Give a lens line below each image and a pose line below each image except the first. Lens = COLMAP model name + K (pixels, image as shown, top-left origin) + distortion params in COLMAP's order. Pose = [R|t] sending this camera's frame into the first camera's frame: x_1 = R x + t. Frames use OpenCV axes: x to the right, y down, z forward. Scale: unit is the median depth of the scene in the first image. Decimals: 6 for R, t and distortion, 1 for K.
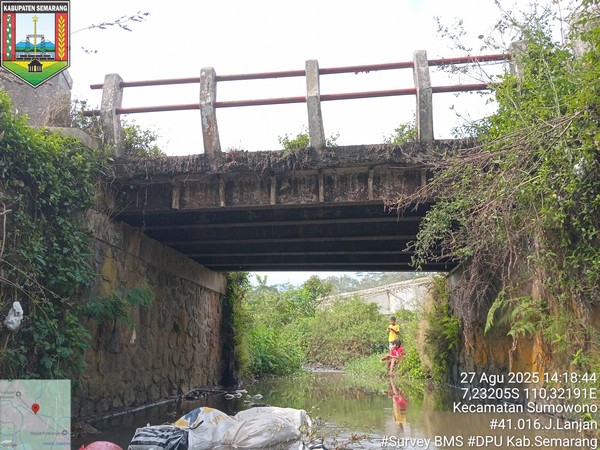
lens RADIAL K [[445.4, 0, 300.0], [0, 445.4, 225.0], [0, 0, 1]] dist [0.034577, -0.081361]
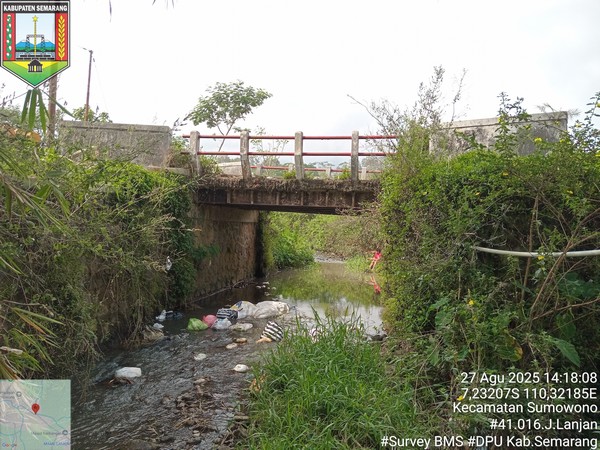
lens RADIAL K [[445.4, 0, 300.0], [0, 445.4, 225.0], [0, 0, 1]] dist [0.034577, -0.081361]
pose [[0.995133, 0.050642, -0.084527, 0.203174], [-0.025173, 0.960018, 0.278805, -0.498294], [0.095267, -0.275320, 0.956621, -0.871074]]
